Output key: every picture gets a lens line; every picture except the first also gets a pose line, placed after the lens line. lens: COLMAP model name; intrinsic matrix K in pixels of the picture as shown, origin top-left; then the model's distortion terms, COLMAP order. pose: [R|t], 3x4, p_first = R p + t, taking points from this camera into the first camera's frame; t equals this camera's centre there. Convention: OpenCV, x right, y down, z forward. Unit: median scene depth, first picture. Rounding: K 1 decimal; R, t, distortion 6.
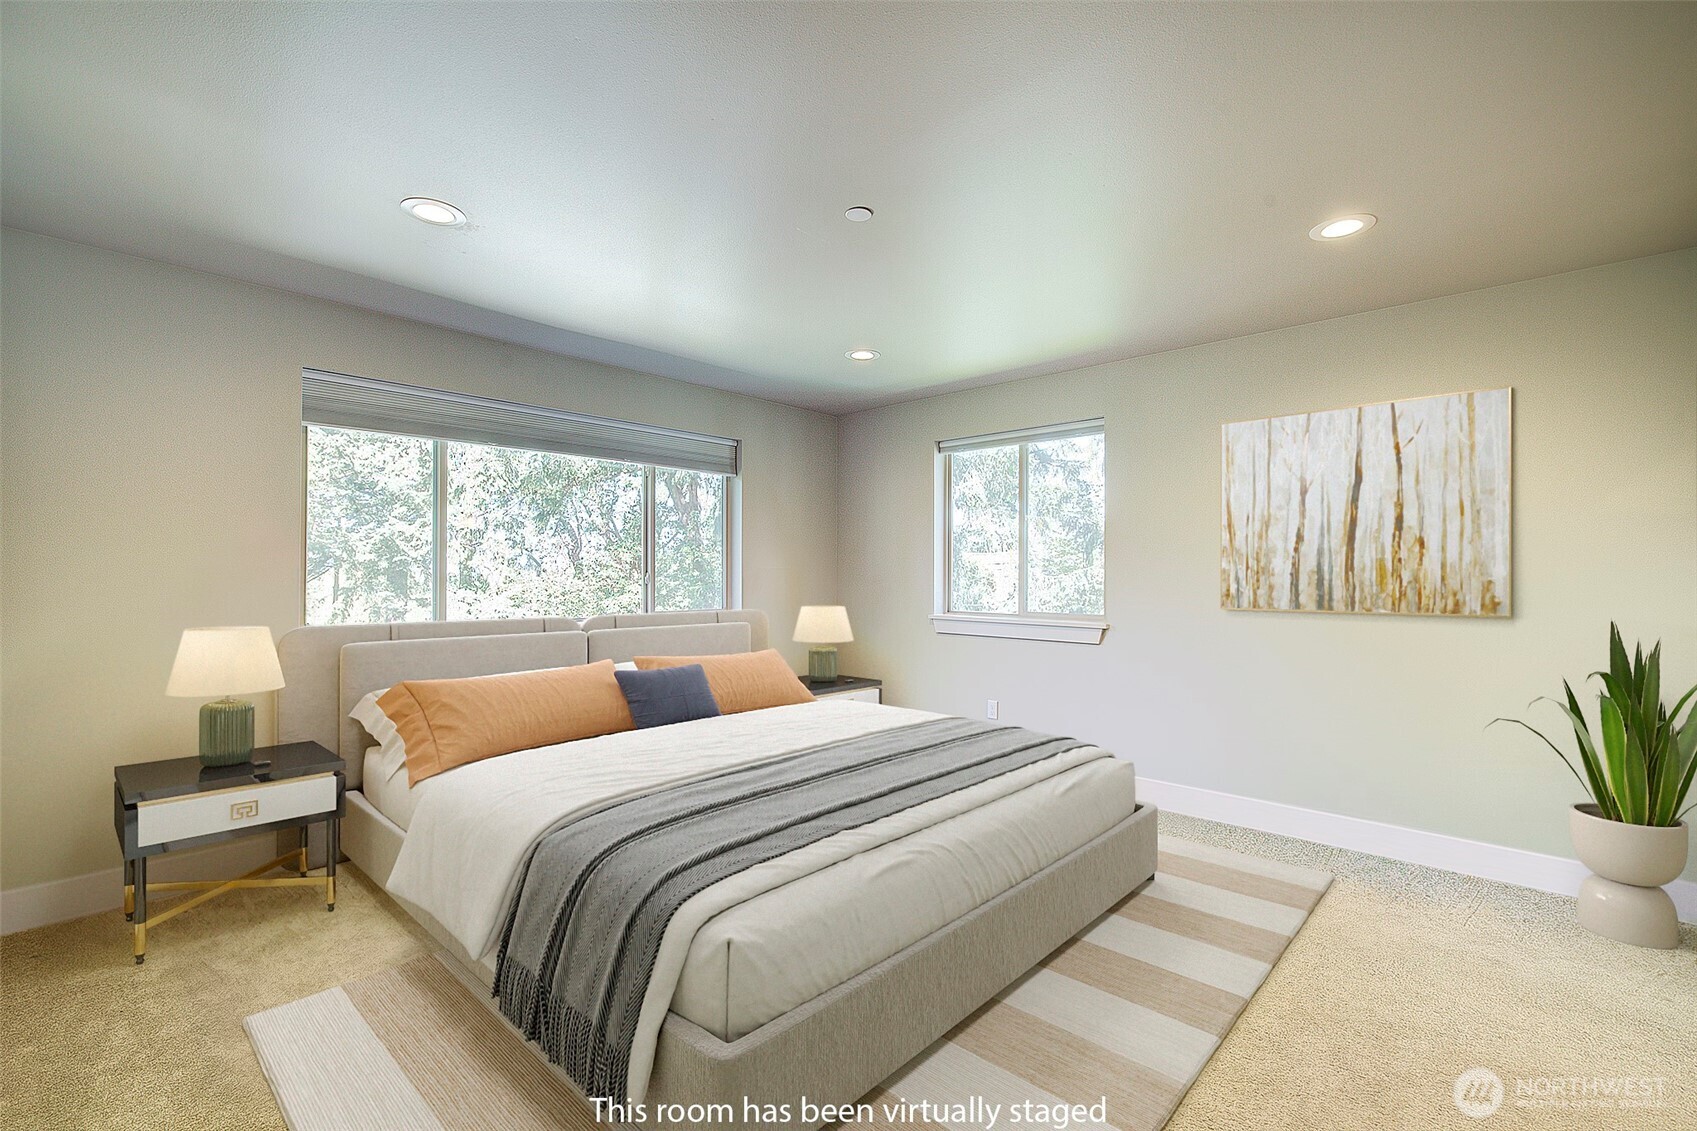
lens RADIAL K [[734.0, 0, 850.5], [0, 734.0, 578.7], [0, 0, 1]] dist [-0.007692, 0.001003]
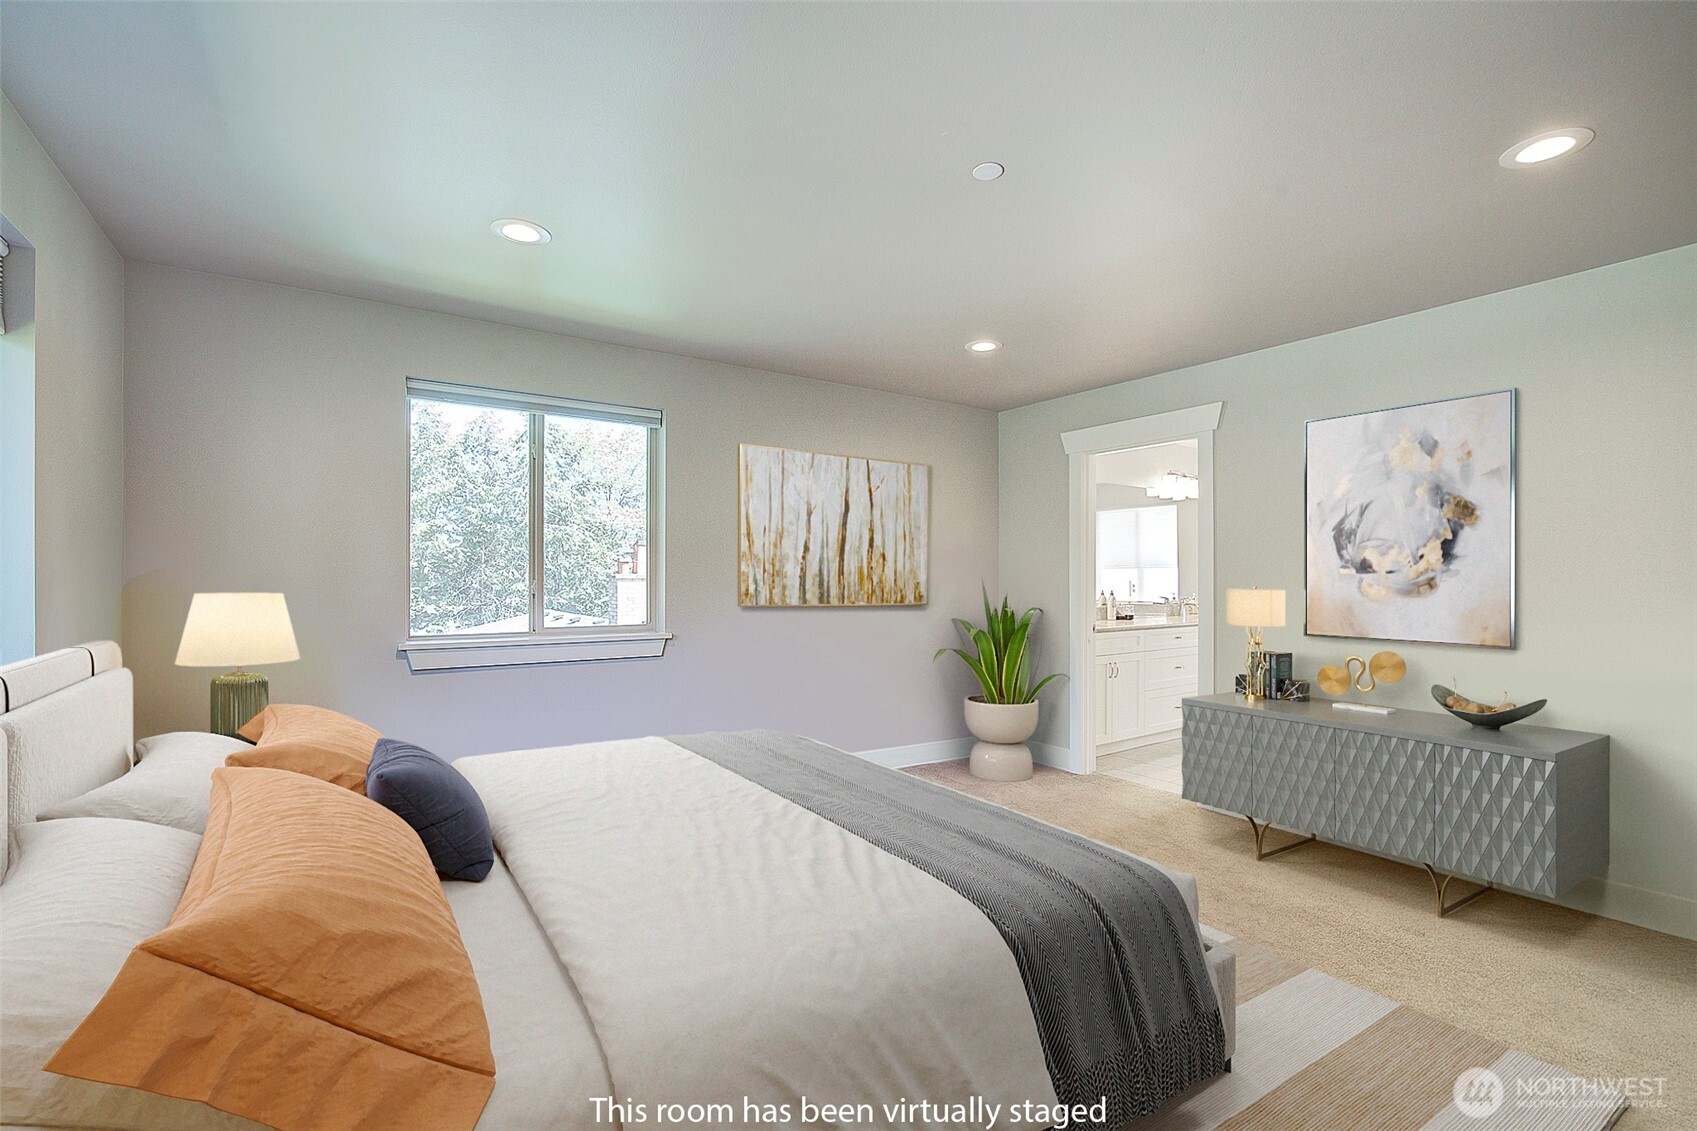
lens RADIAL K [[734.0, 0, 847.8], [0, 734.0, 571.5], [0, 0, 1]] dist [-0.007692, 0.001003]
pose [[0.813238, 0.007153, 0.581888, -0.115708], [-0.000712, 0.999936, -0.011296, -0.001460], [-0.581931, 0.008772, 0.813191, -0.135754]]
